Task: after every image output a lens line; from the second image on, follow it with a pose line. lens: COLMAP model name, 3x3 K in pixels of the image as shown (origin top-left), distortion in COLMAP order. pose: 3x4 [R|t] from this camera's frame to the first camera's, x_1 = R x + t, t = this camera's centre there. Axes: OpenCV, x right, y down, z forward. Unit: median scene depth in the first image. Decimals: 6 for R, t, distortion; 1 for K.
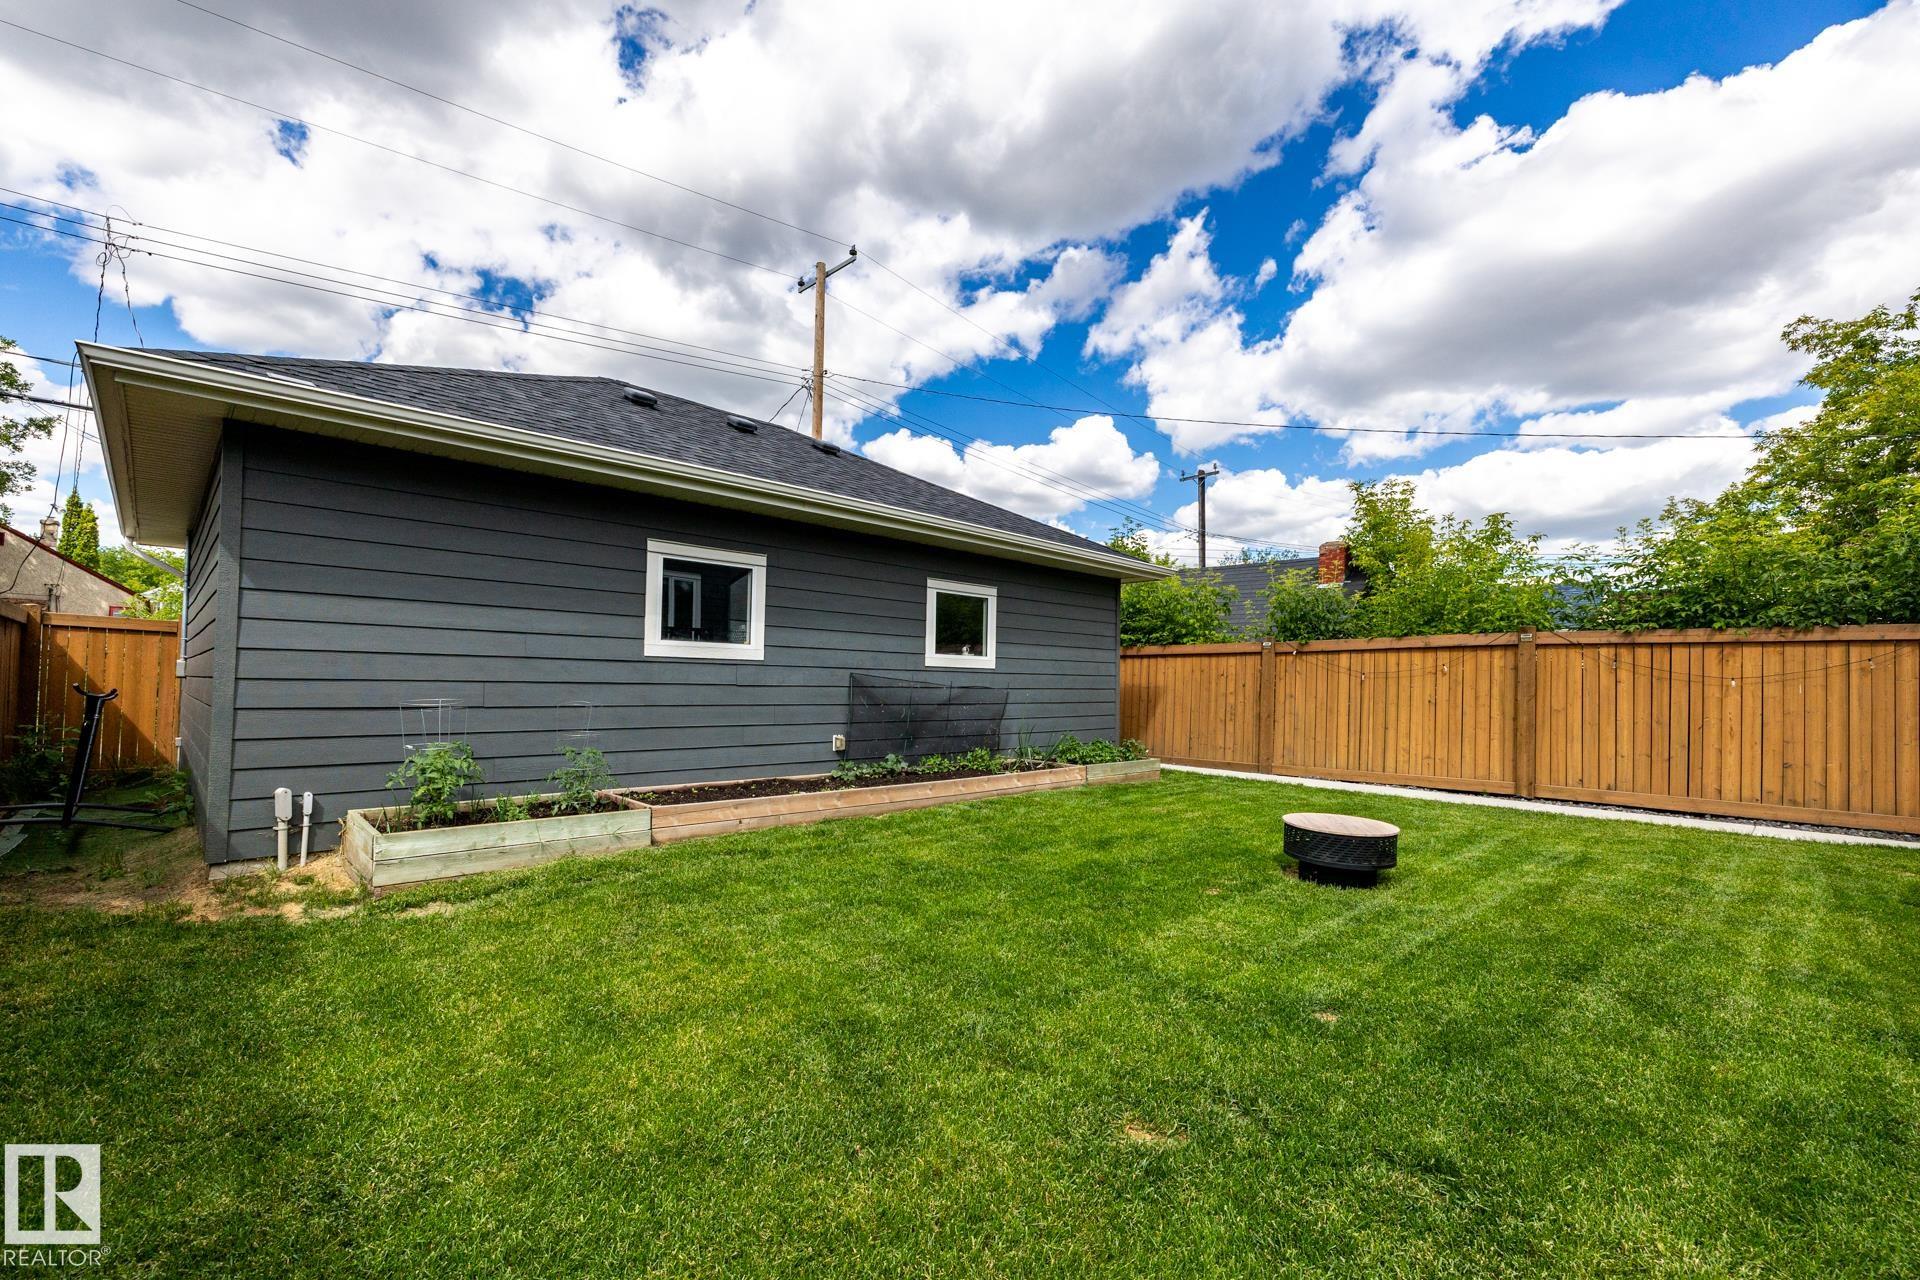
lens RADIAL K [[857.7, 0, 953.1], [0, 857.7, 656.2], [0, 0, 1]] dist [-0.004799, -0.000165]
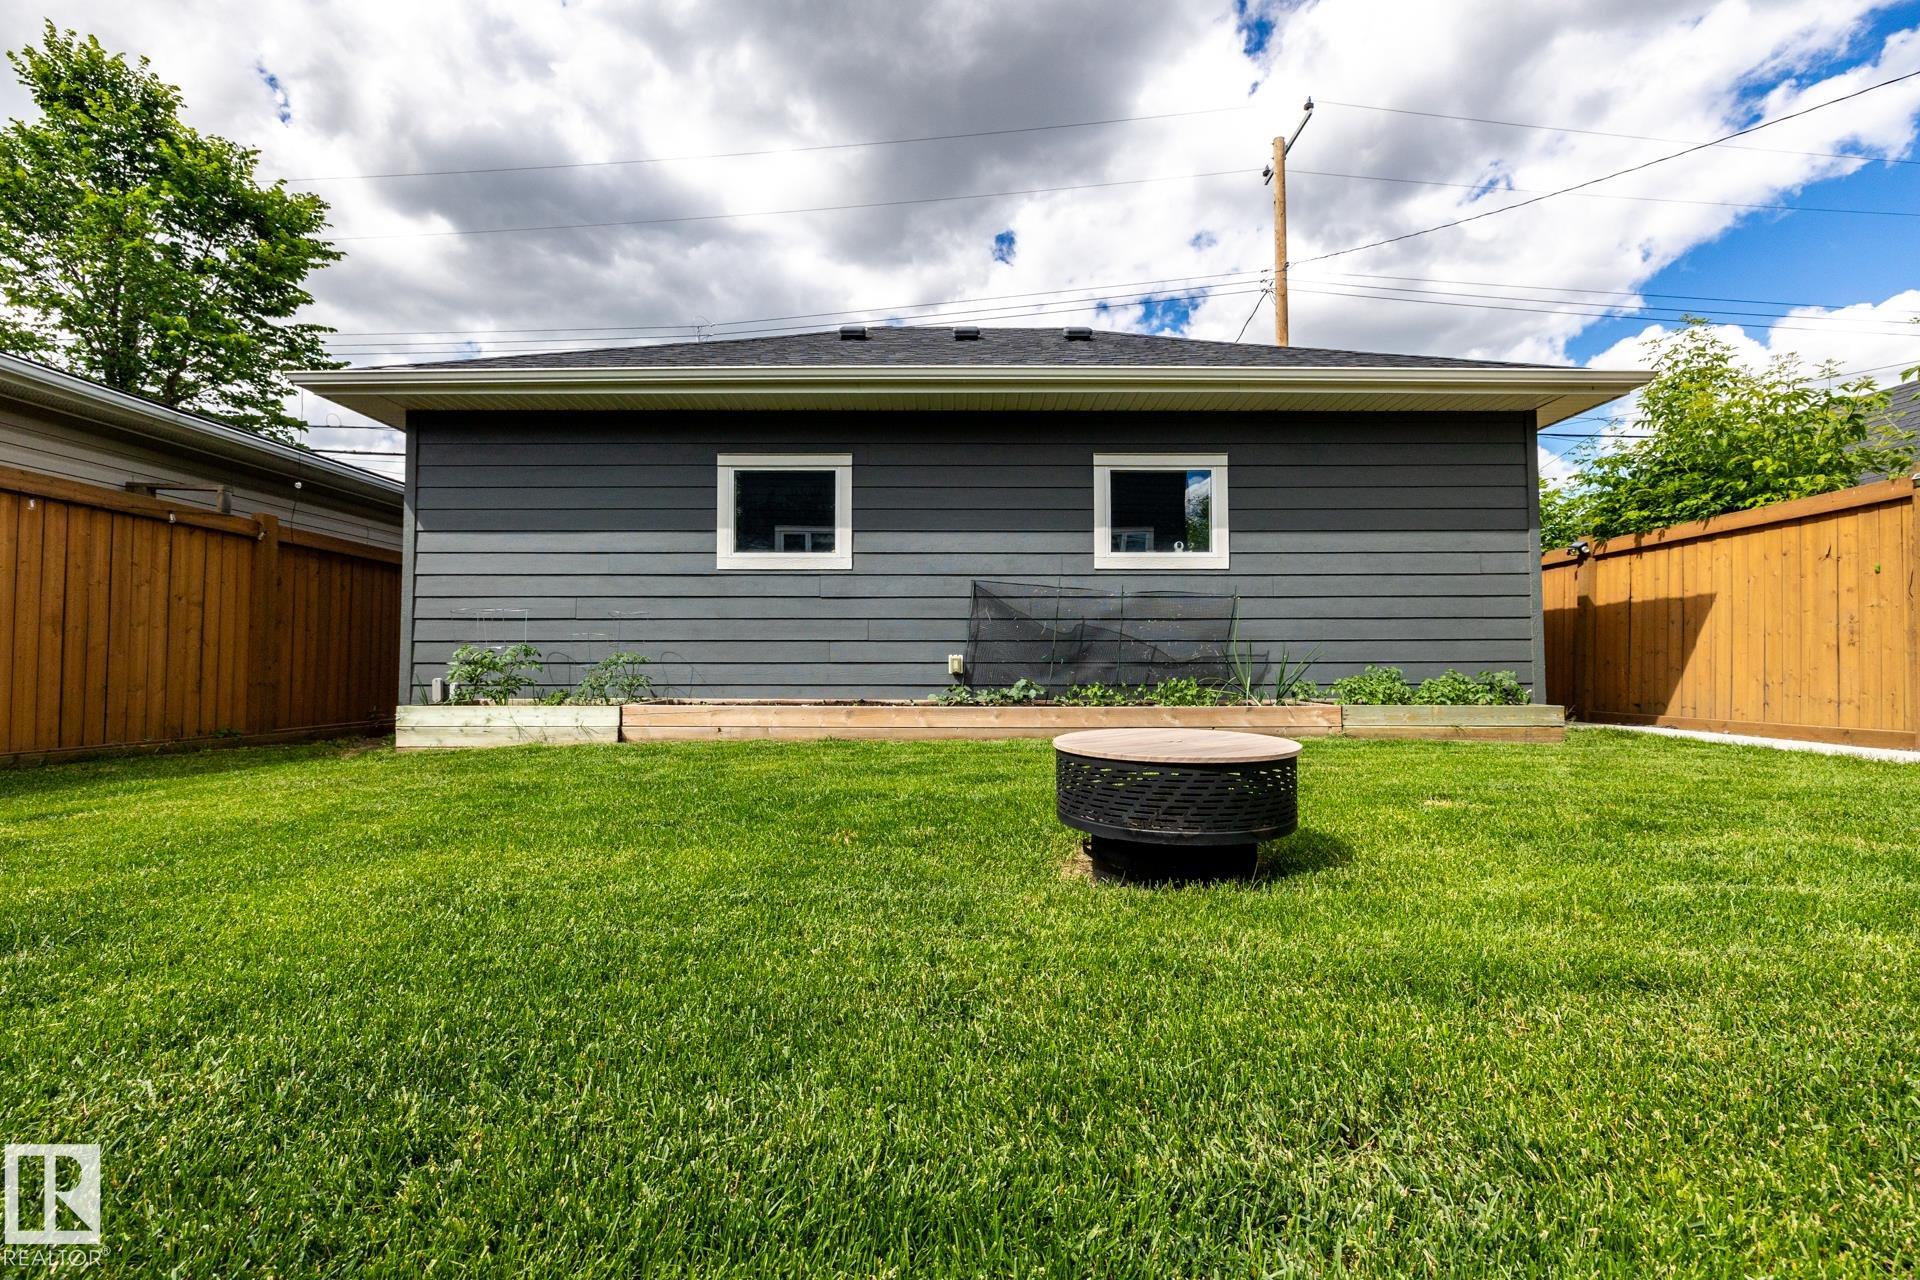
lens RADIAL K [[857.7, 0, 955.8], [0, 857.7, 639.5], [0, 0, 1]] dist [-0.004799, -0.000165]
pose [[0.689378, -0.043313, -0.723106, 0.306661], [0.031632, 0.999059, -0.029686, 0.066131], [0.723711, -0.002408, 0.690099, 0.273337]]
